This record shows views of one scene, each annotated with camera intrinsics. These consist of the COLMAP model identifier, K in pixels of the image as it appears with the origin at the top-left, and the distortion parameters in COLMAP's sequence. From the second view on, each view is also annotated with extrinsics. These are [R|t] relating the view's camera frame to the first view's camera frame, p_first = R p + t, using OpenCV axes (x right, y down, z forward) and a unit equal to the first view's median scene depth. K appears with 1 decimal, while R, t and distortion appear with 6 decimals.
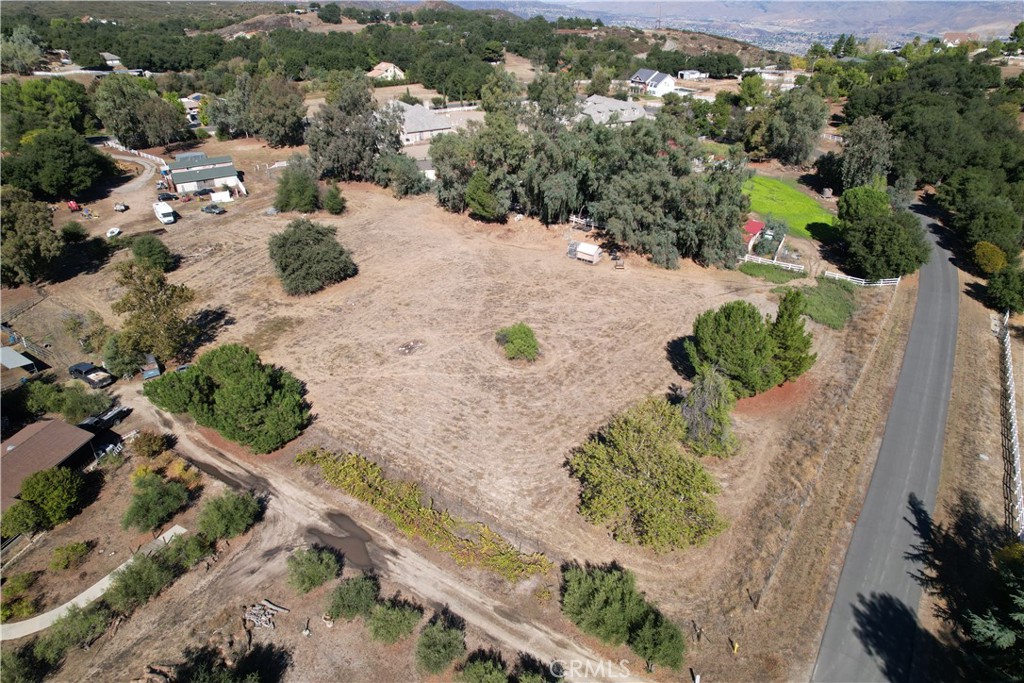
lens RADIAL K [[652.3, 0, 517.4], [0, 652.3, 339.8], [0, 0, 1]] dist [-0.074183, 0.066281]
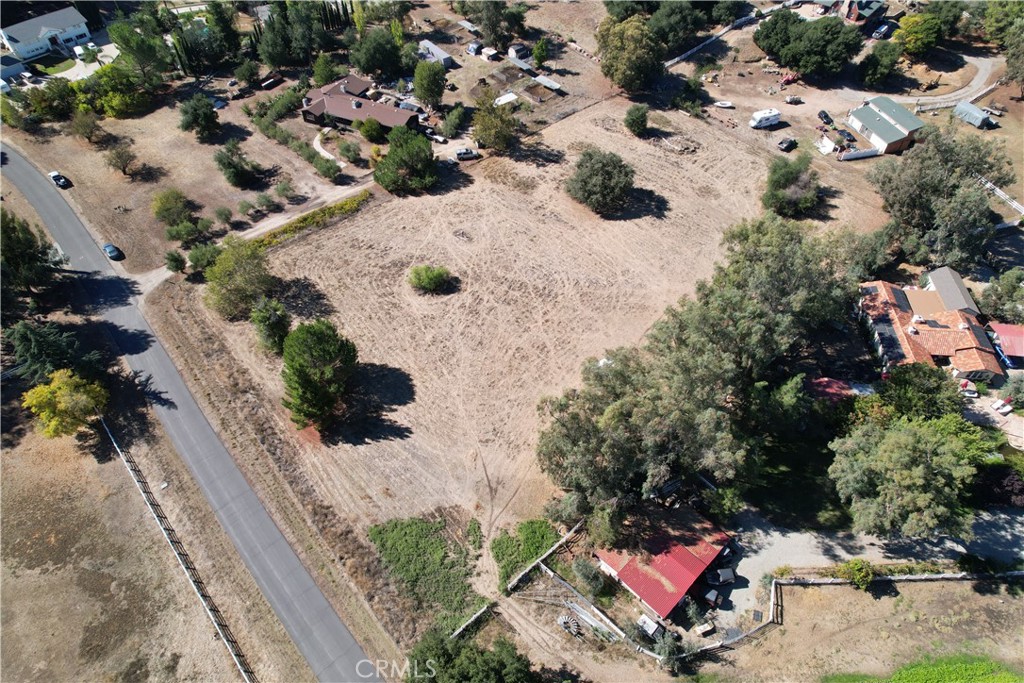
lens RADIAL K [[652.3, 0, 515.3], [0, 652.3, 336.7], [0, 0, 1]] dist [-0.074183, 0.066281]
pose [[-0.265140, 0.717534, -0.644085, 0.786340], [-0.465168, 0.489927, 0.737286, -0.874691], [0.844582, 0.495092, 0.203874, 0.797219]]
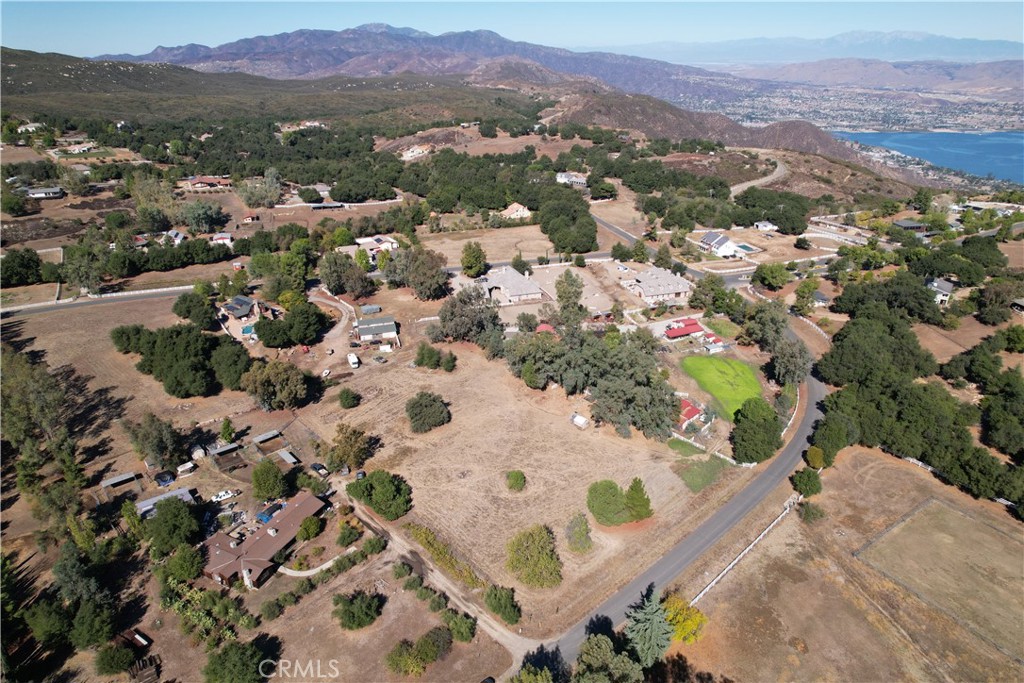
lens RADIAL K [[652.3, 0, 516.2], [0, 652.3, 340.5], [0, 0, 1]] dist [-0.074183, 0.066281]
pose [[0.972536, 0.089486, -0.214864, 0.338874], [-0.106420, 0.991955, -0.068562, -0.243812], [0.207000, 0.089545, 0.974234, -0.847121]]
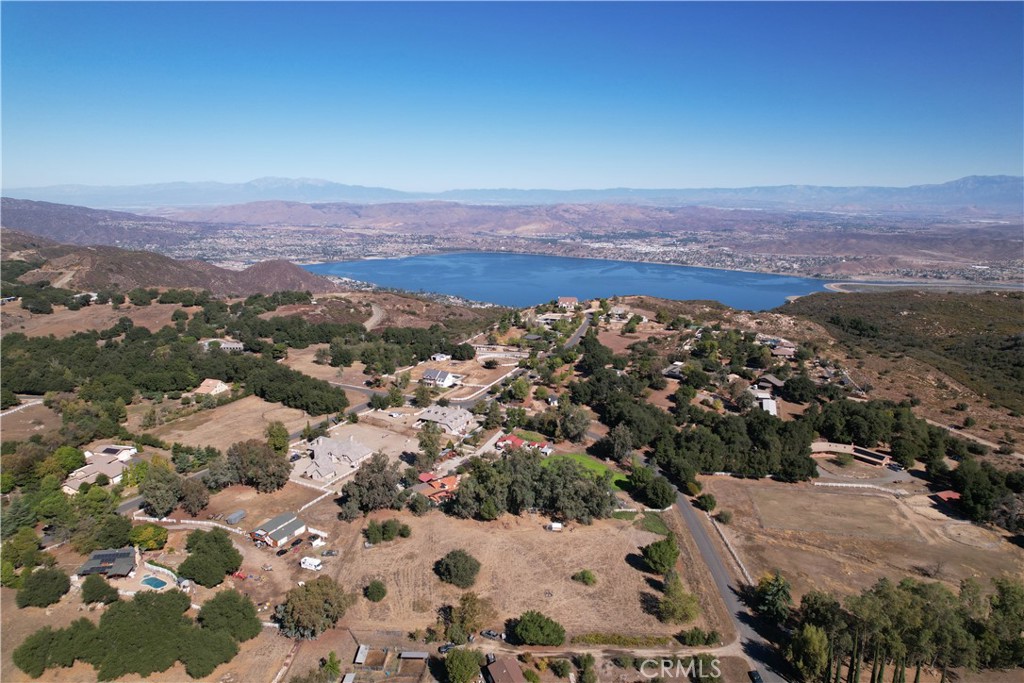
lens RADIAL K [[652.3, 0, 517.3], [0, 652.3, 341.6], [0, 0, 1]] dist [-0.074183, 0.066281]
pose [[0.839877, -0.115949, 0.530247, -1.247757], [0.257126, 0.945338, -0.200555, -0.367799], [-0.478008, 0.304782, 0.823781, -1.059274]]
